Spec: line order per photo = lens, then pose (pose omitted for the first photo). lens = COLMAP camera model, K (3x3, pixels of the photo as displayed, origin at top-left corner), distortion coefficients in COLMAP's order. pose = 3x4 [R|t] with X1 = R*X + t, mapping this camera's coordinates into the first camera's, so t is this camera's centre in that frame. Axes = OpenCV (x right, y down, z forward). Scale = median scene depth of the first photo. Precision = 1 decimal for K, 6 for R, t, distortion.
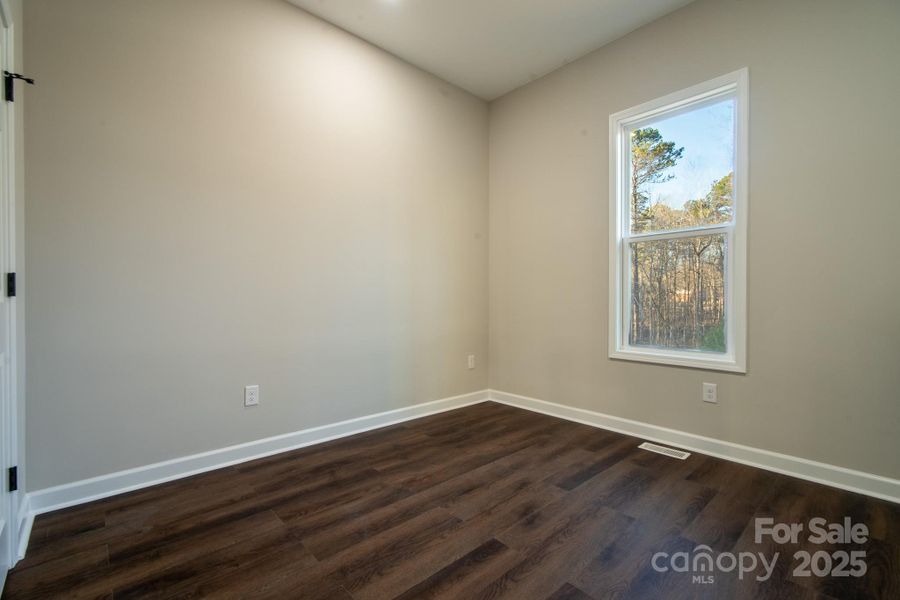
lens RADIAL K [[401.9, 0, 450.0], [0, 401.9, 300.0], [0, 0, 1]] dist [-0.000261, -0.000126]
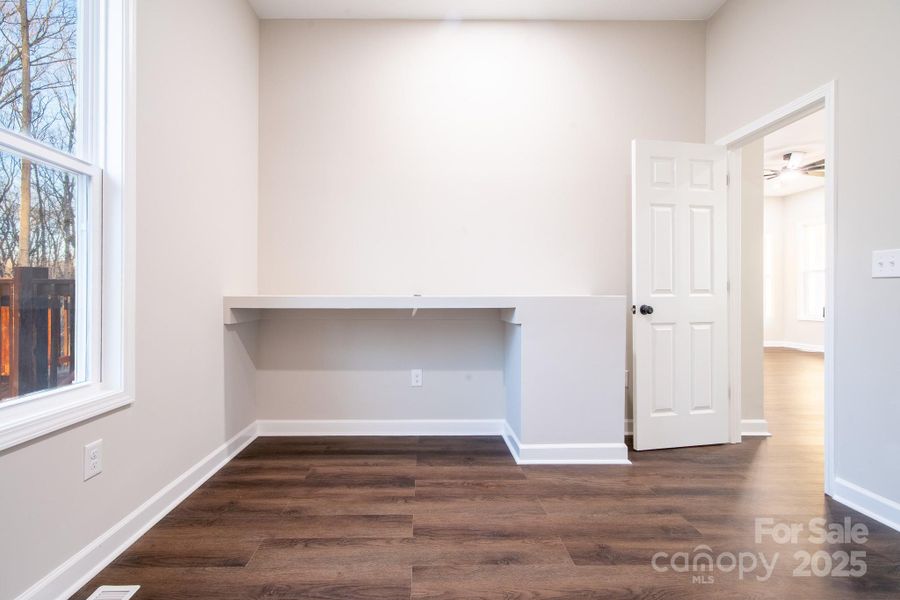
lens RADIAL K [[368.5, 0, 450.0], [0, 368.5, 300.0], [0, 0, 1]] dist [0.000625, 0.000115]
pose [[-0.739228, -0.001442, 0.673454, -0.083158], [0.002344, 0.999986, 0.004713, 0.013864], [-0.673451, 0.005063, -0.739214, 1.484185]]
